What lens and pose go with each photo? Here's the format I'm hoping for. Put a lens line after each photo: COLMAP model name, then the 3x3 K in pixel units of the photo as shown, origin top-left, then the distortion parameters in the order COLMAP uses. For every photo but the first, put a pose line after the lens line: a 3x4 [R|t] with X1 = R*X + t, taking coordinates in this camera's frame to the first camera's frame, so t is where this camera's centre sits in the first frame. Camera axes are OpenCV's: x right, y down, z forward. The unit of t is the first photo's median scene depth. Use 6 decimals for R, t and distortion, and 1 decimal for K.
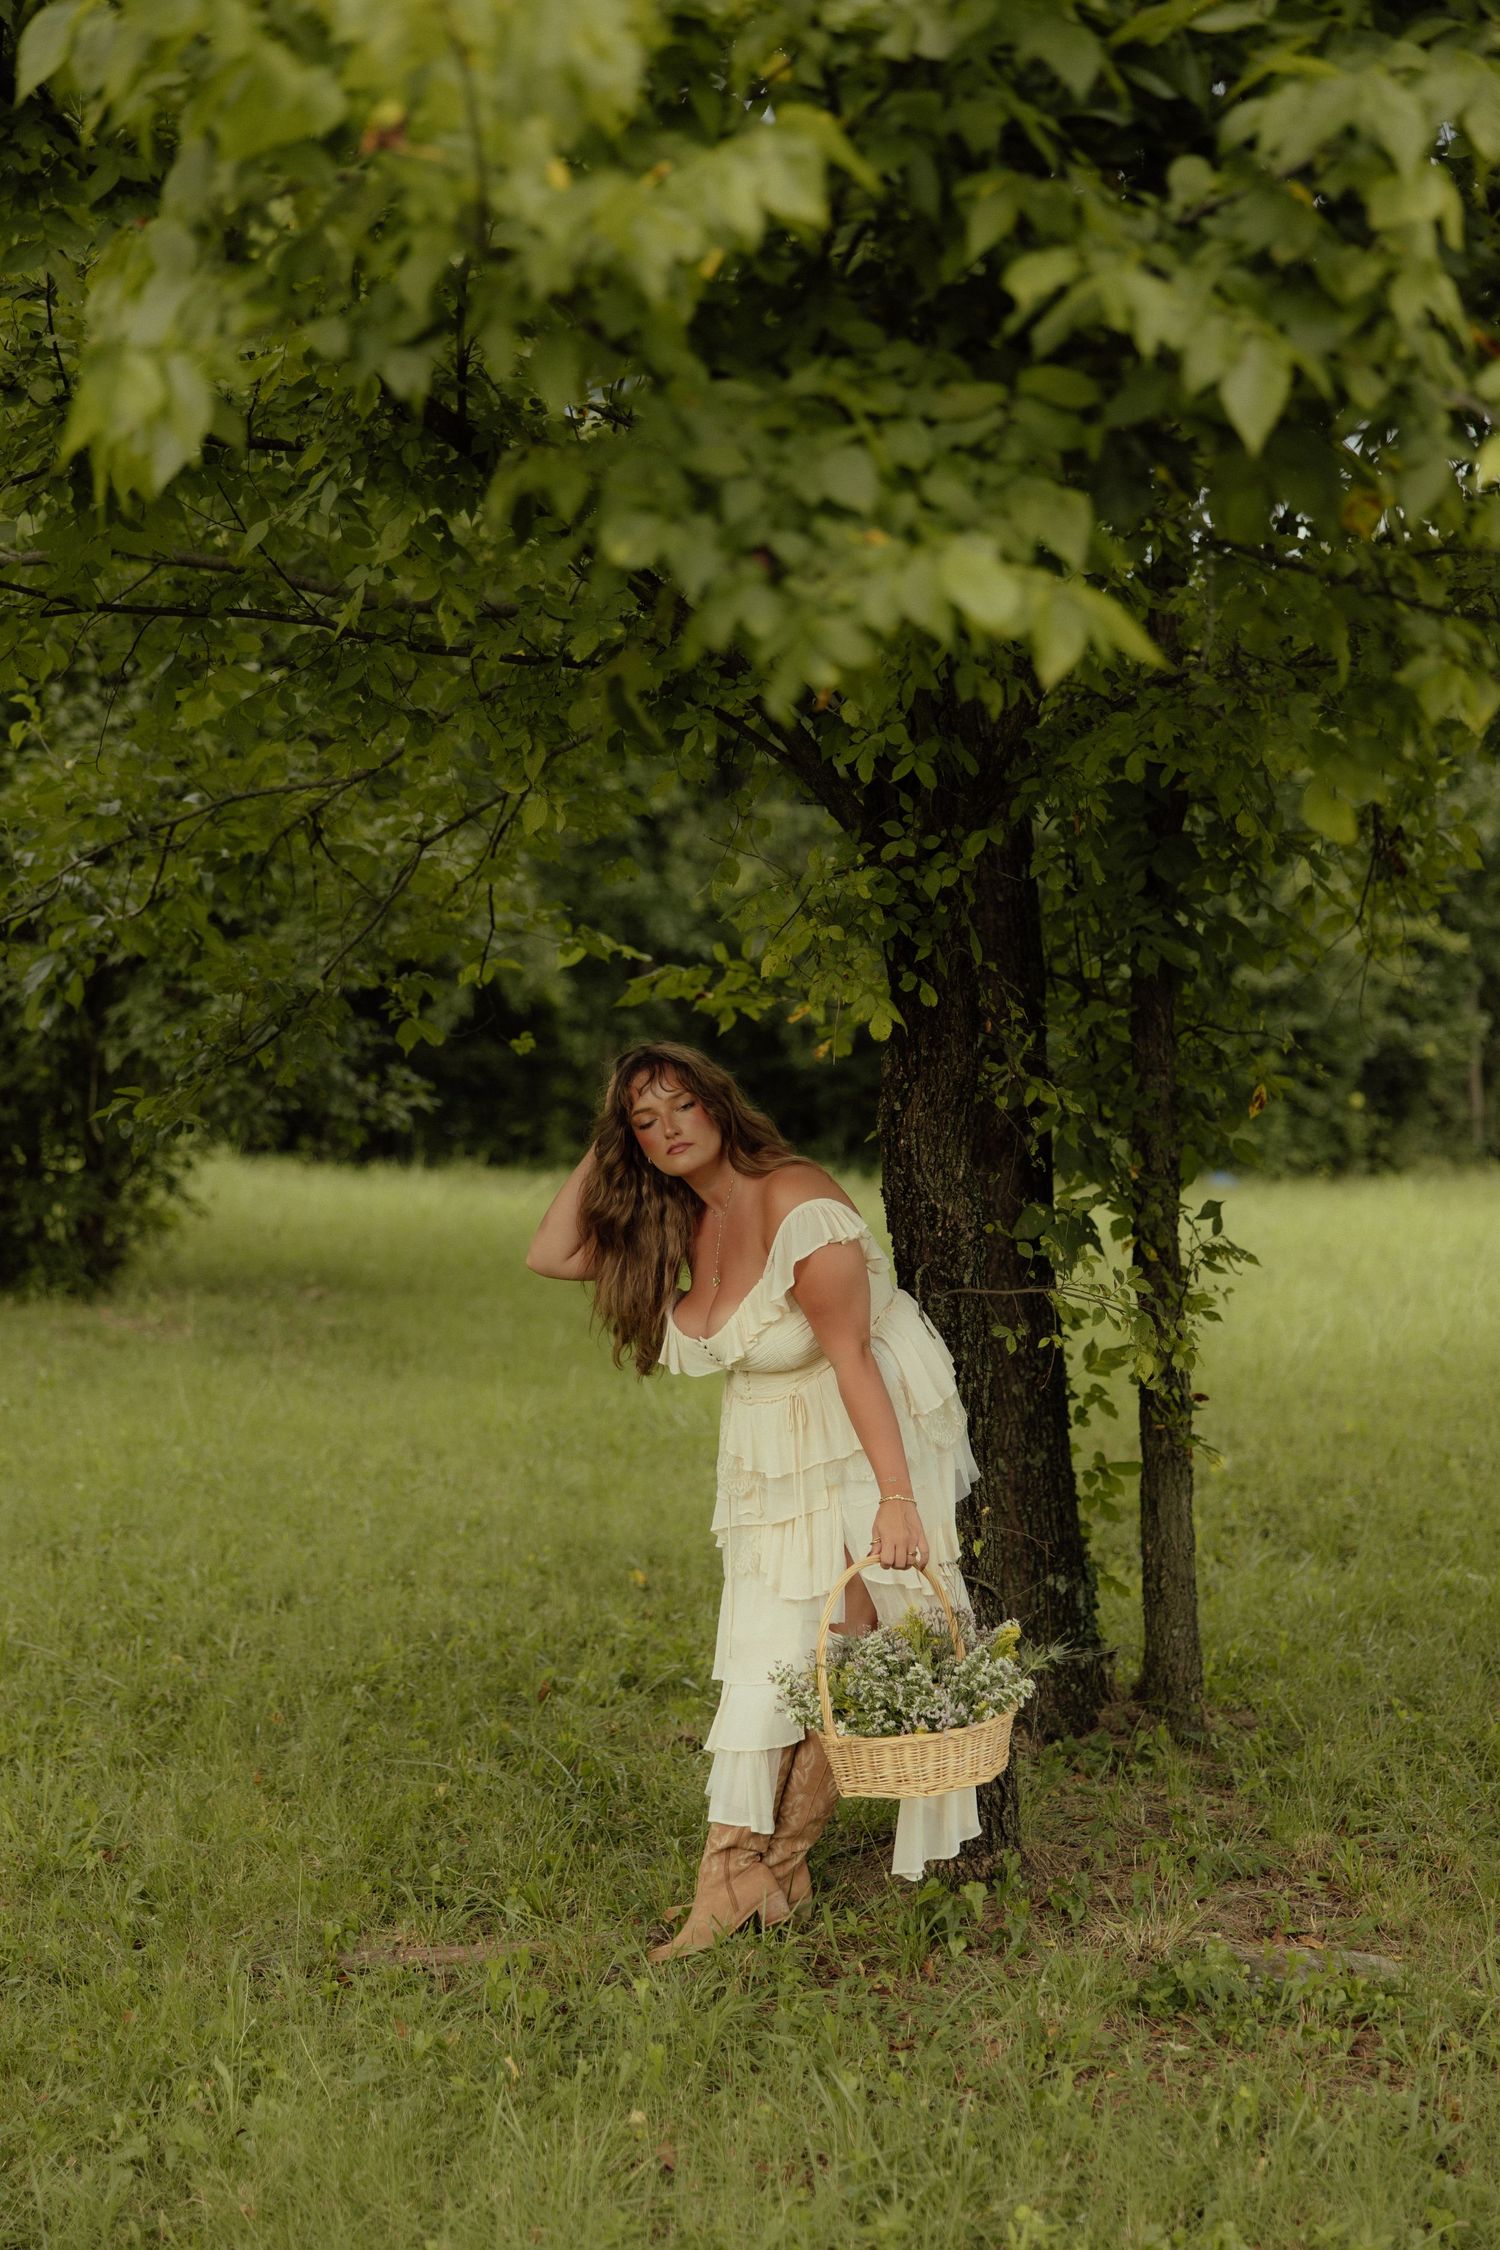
lens RADIAL K [[3387.7, 0, 798.8], [0, 3387.7, 1130.2], [0, 0, 1]] dist [-0.008324, -0.064768]
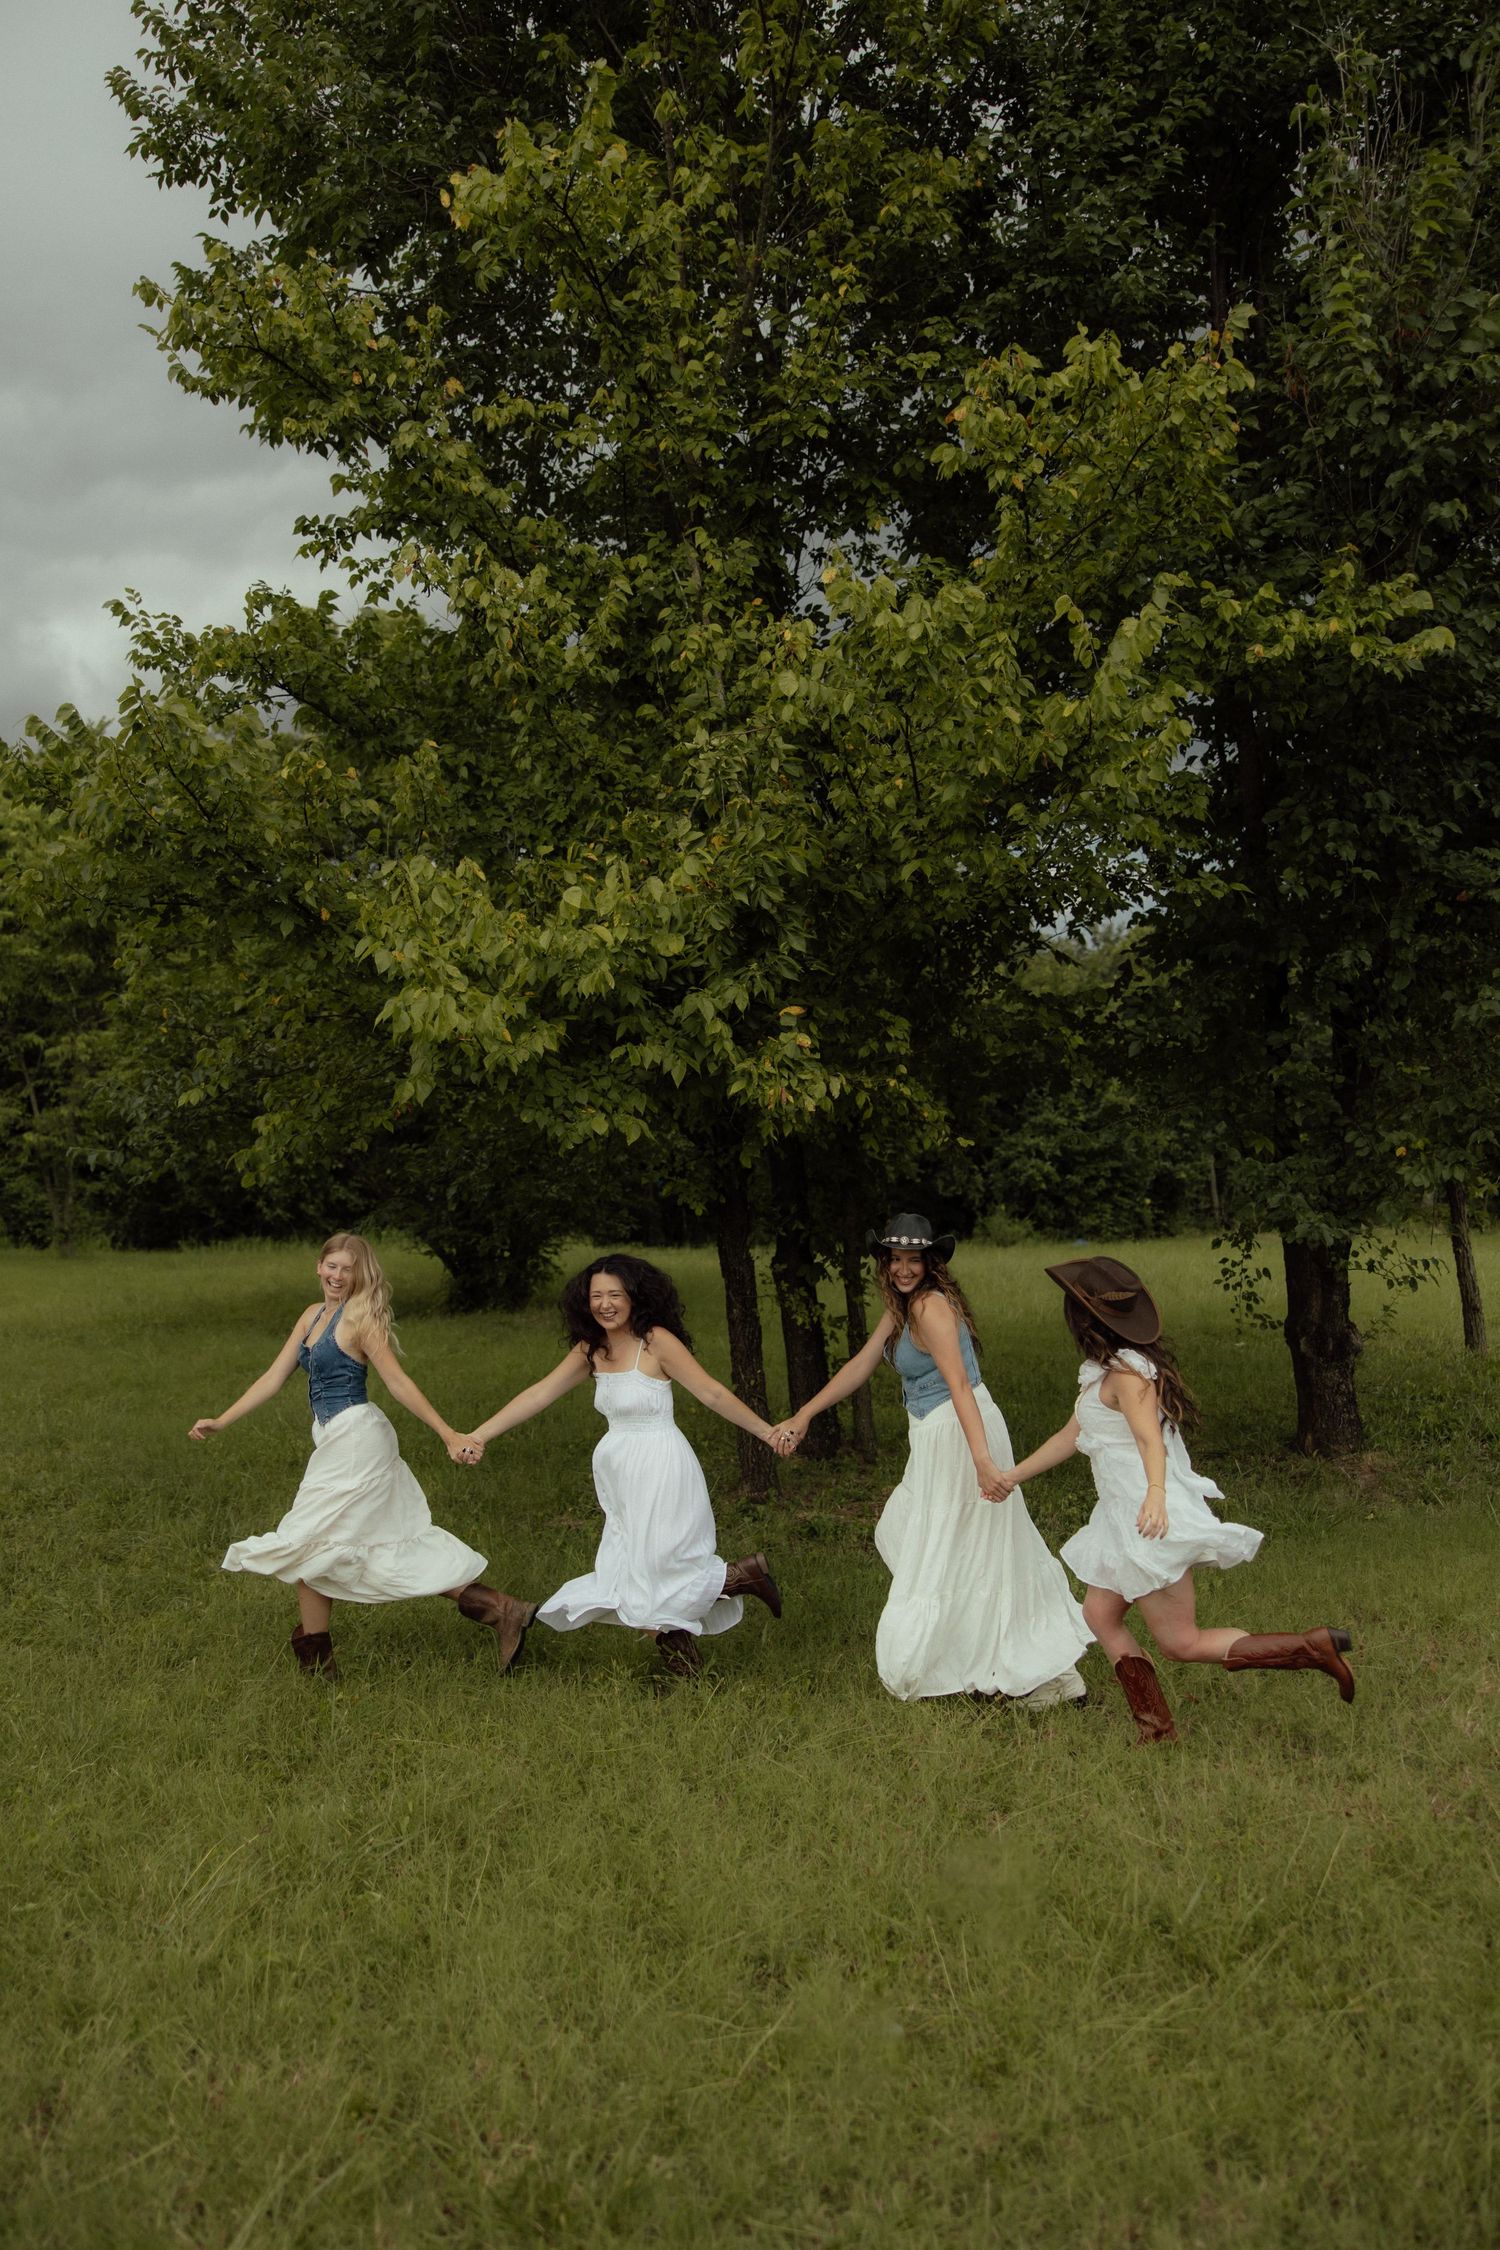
lens RADIAL K [[1712.3, 0, 671.2], [0, 1712.3, 1163.8], [0, 0, 1]] dist [-0.040635, 0.001060]
pose [[0.990225, -0.032922, -0.135538, 0.161330], [0.028169, 0.998924, -0.036839, -0.013120], [0.136605, 0.032661, 0.990087, -0.416946]]
